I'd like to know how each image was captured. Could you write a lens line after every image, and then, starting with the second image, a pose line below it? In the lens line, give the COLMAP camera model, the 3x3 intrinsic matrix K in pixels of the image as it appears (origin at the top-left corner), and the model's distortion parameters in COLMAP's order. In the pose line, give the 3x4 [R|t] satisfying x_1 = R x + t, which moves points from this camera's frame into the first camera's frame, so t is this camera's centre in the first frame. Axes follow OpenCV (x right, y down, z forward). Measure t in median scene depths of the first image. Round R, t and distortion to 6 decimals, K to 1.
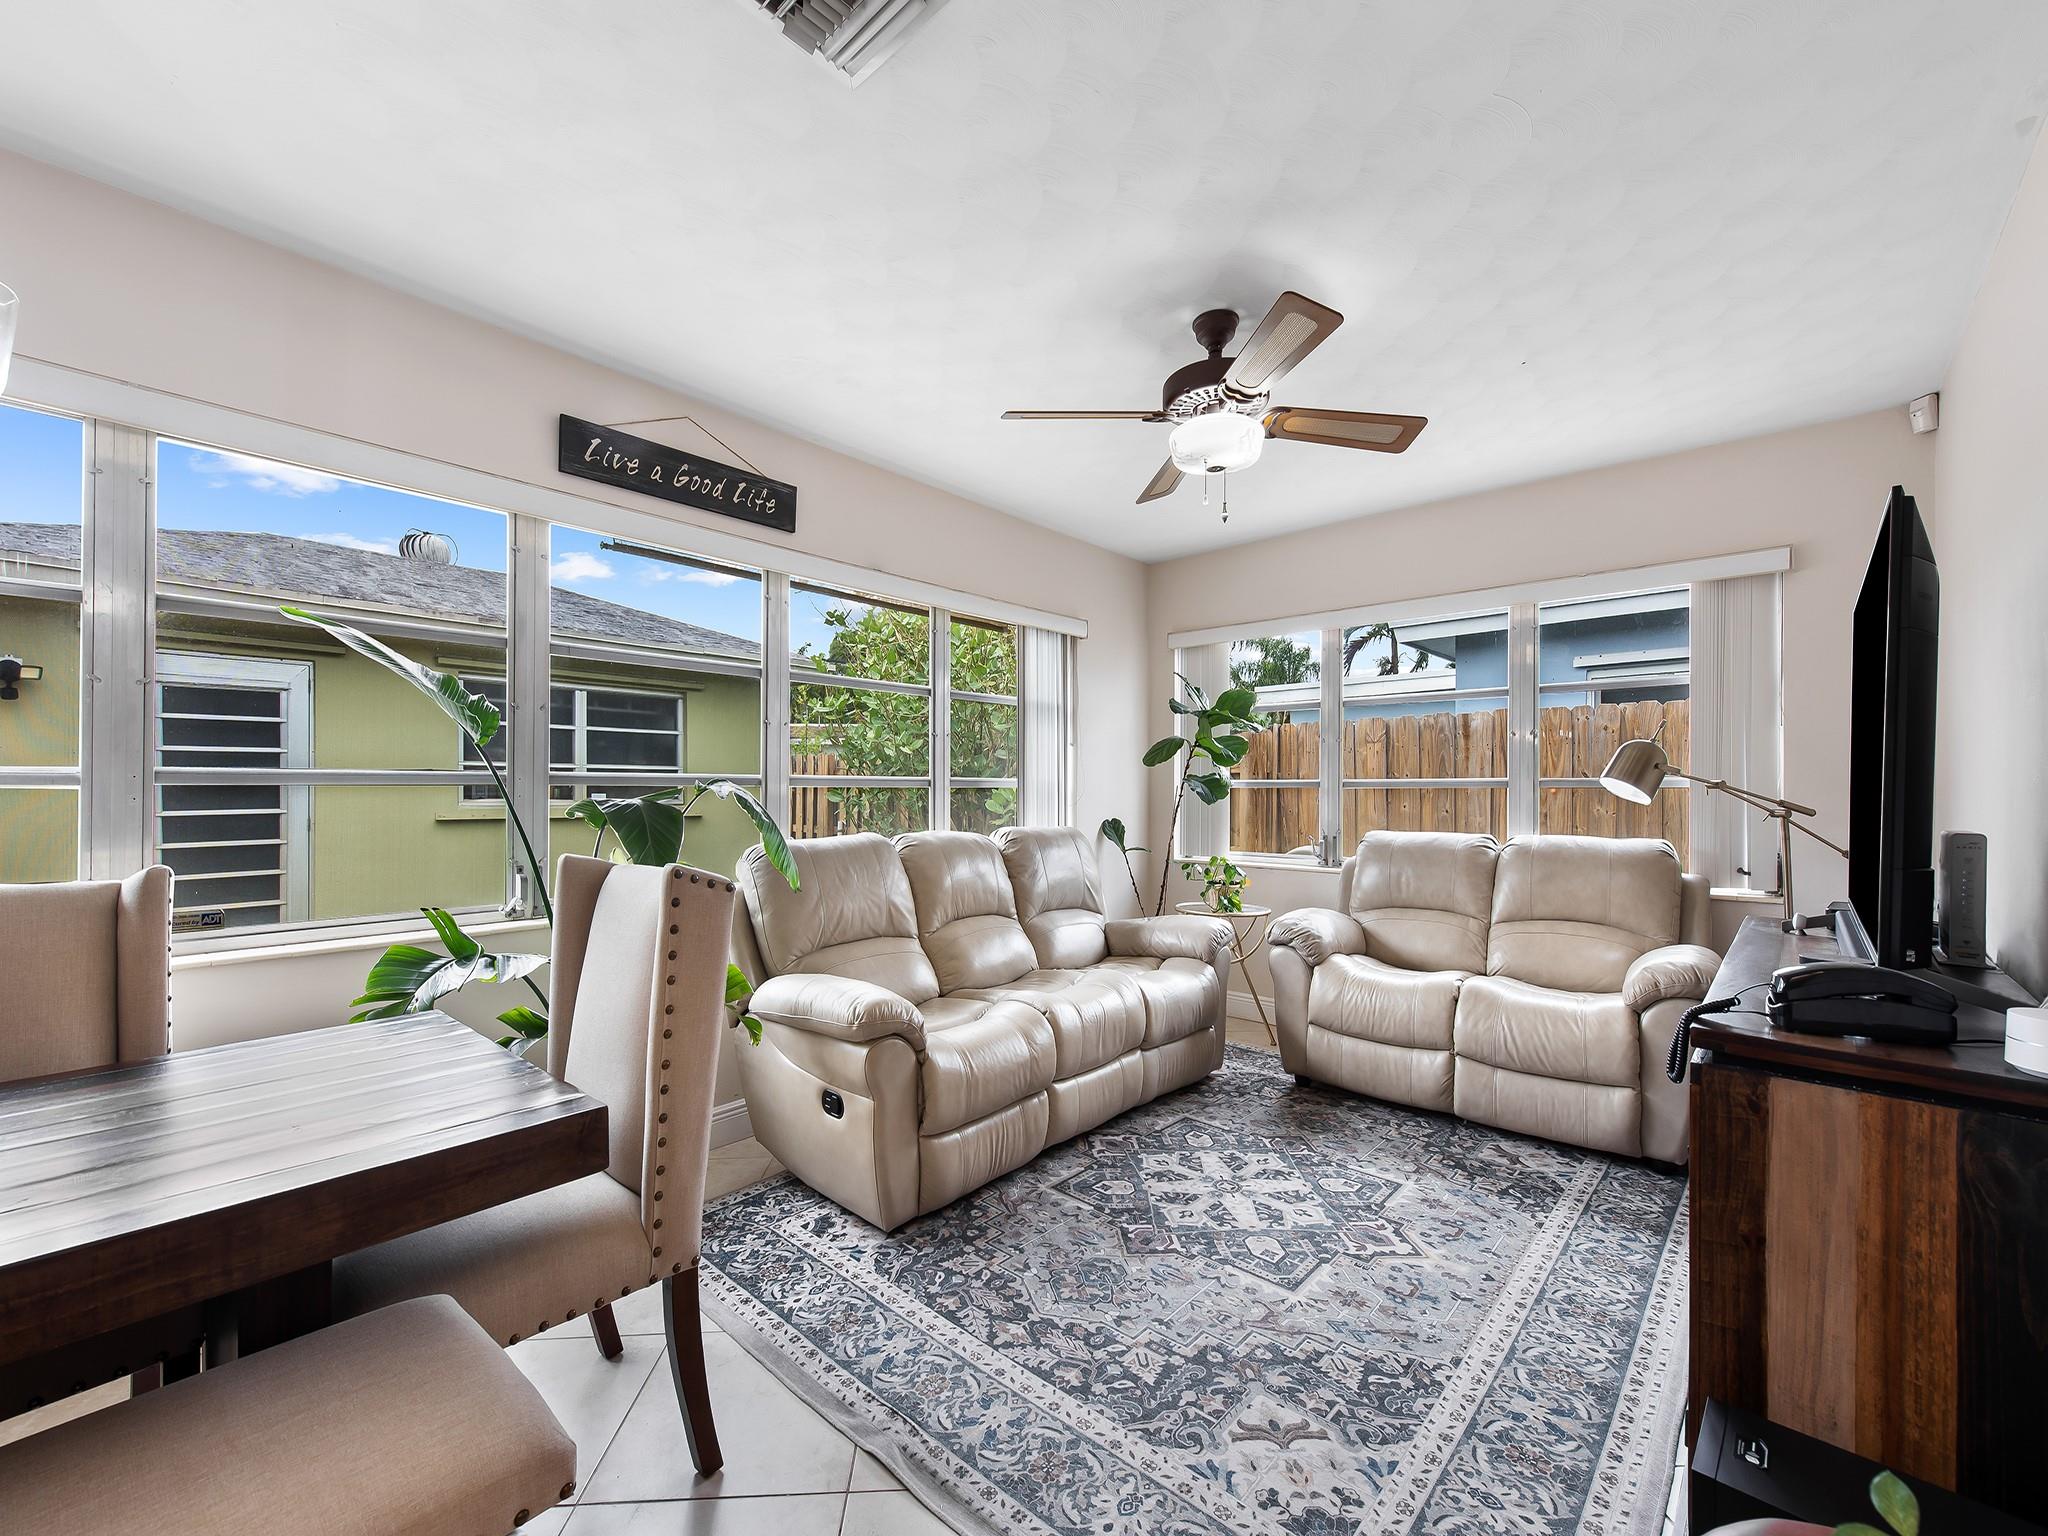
lens RADIAL K [[846.7, 0, 1012.5], [0, 846.7, 798.2], [0, 0, 1]] dist [0.001848, -0.000631]
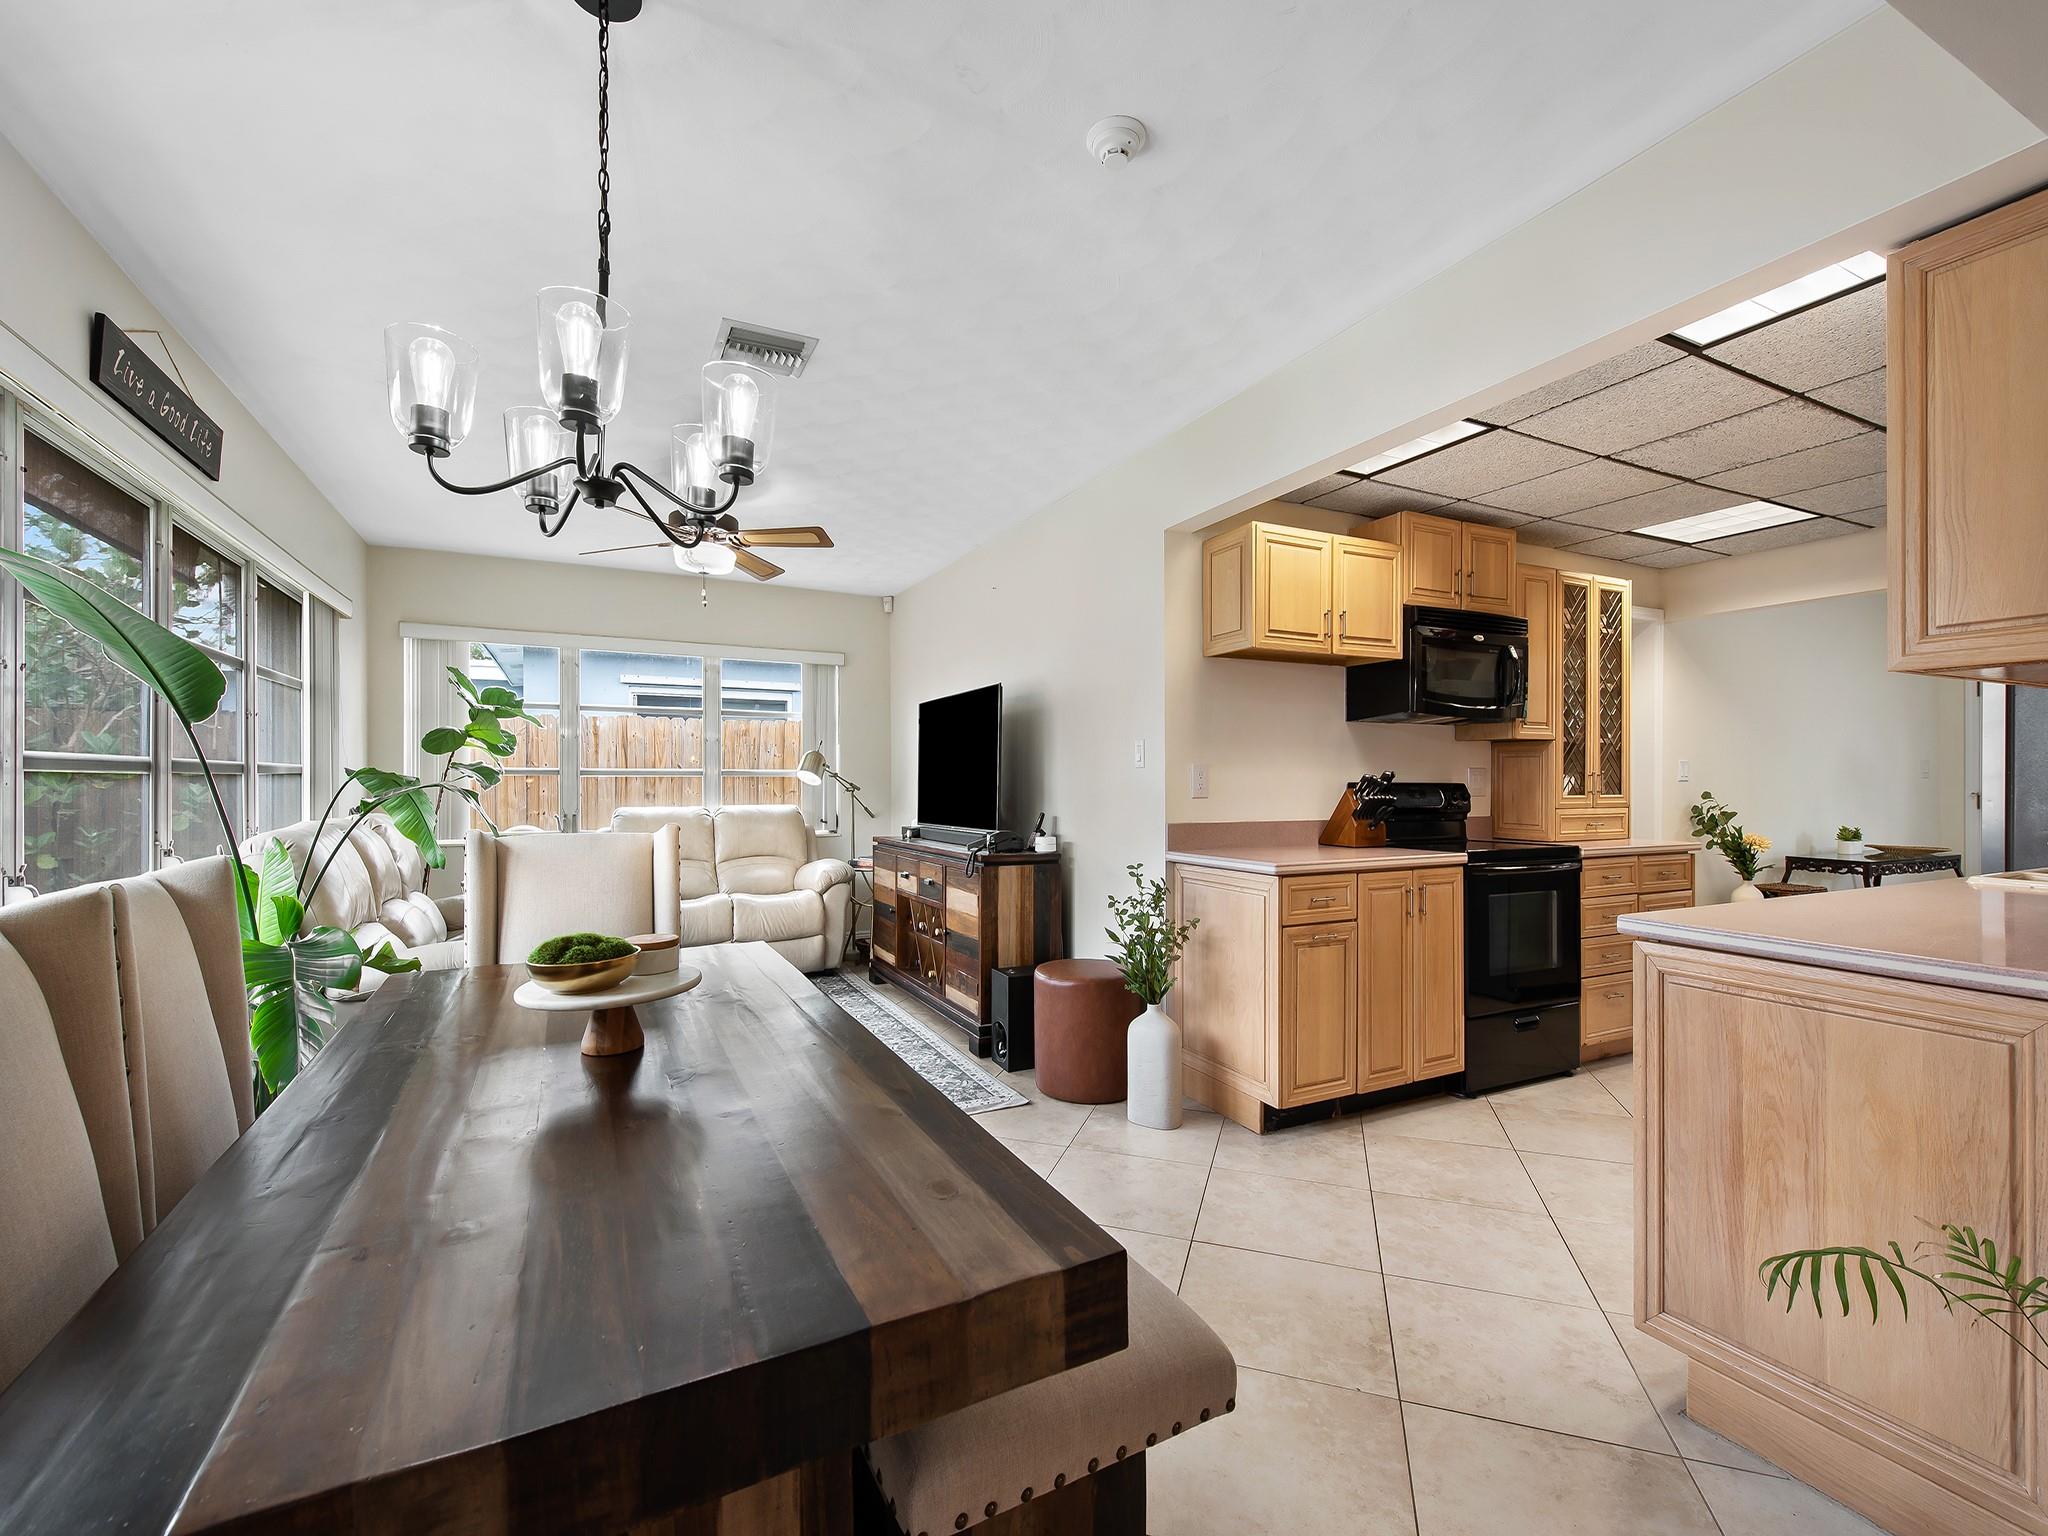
lens RADIAL K [[881.2, 0, 1018.9], [0, 881.2, 784.1], [0, 0, 1]] dist [0.009789, -0.002394]
pose [[0.358001, -0.004231, 0.933712, -1.418572], [0.005839, 0.999980, 0.002293, 0.004251], [-0.933703, 0.004631, 0.358018, -0.180146]]
